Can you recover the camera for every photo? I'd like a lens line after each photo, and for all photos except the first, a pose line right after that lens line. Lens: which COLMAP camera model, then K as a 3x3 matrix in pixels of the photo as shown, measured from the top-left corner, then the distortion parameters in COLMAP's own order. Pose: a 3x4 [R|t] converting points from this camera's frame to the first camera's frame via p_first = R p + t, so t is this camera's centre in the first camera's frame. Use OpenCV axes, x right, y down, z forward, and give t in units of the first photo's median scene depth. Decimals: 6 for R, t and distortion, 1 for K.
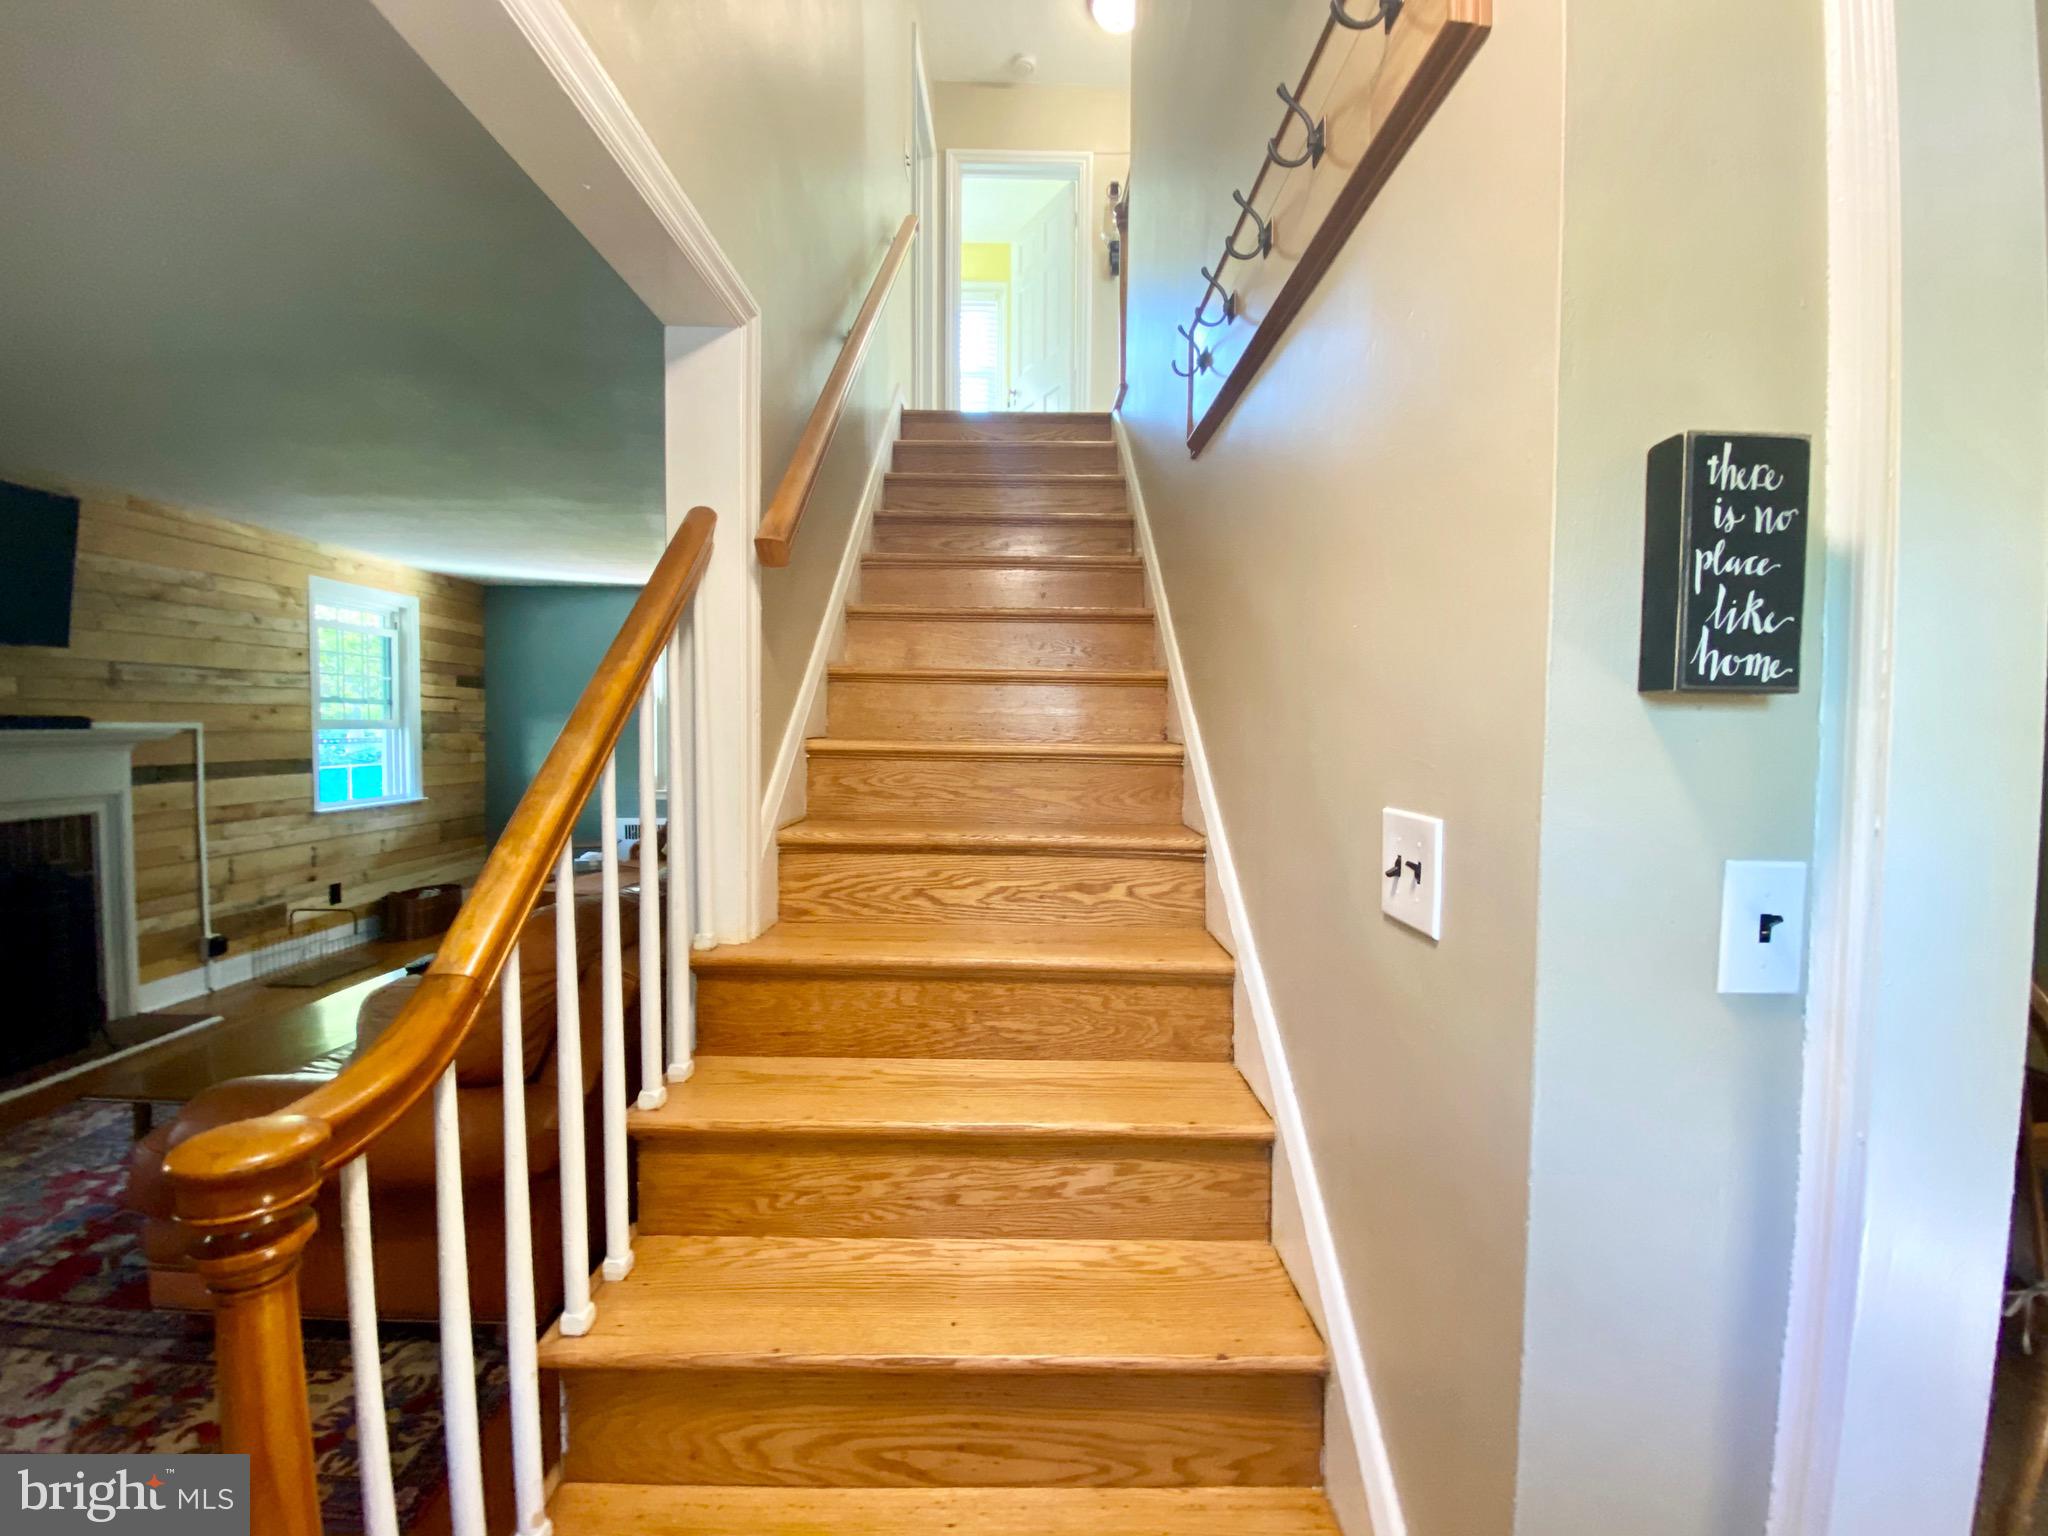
lens RADIAL K [[827.5, 0, 1035.4], [0, 827.5, 754.7], [0, 0, 1]] dist [0.009037, -0.015681]
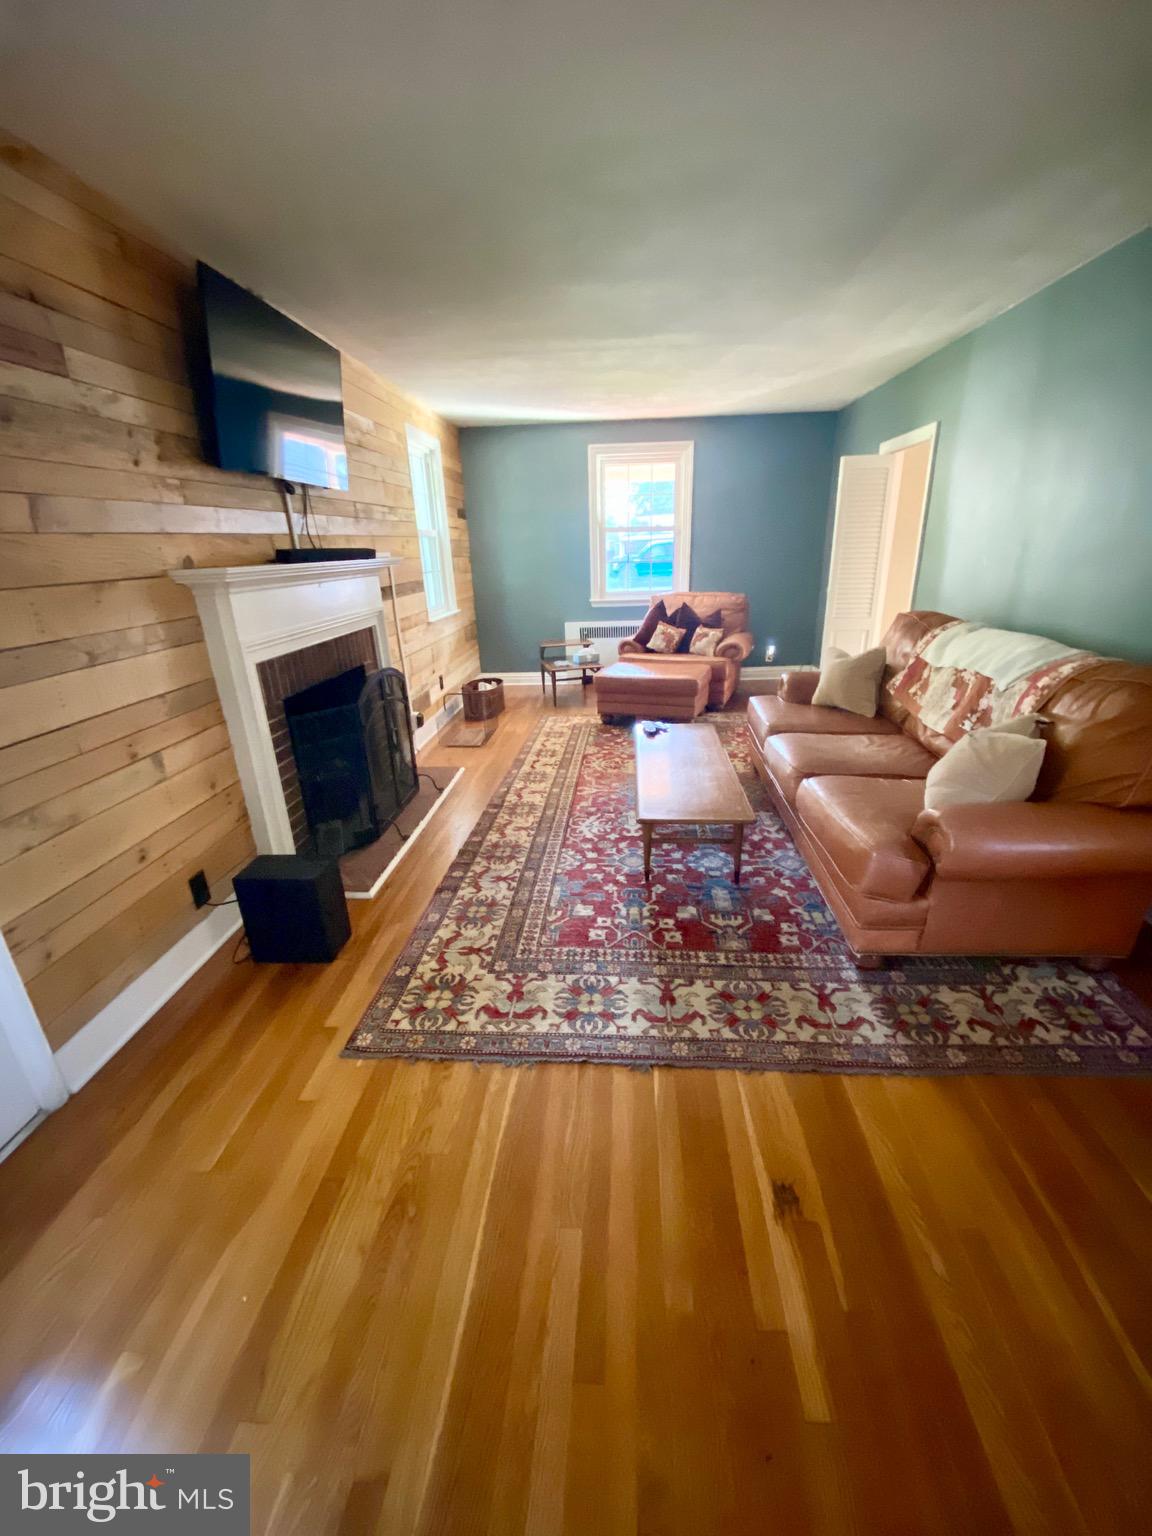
lens RADIAL K [[620.6, 0, 586.8], [0, 620.6, 774.2], [0, 0, 1]] dist [0.009037, -0.015681]
pose [[0.997083, -0.006154, -0.076081, -0.621029], [0.029758, 0.949213, 0.313225, -0.003933], [0.070290, -0.314575, 0.946627, -0.017504]]
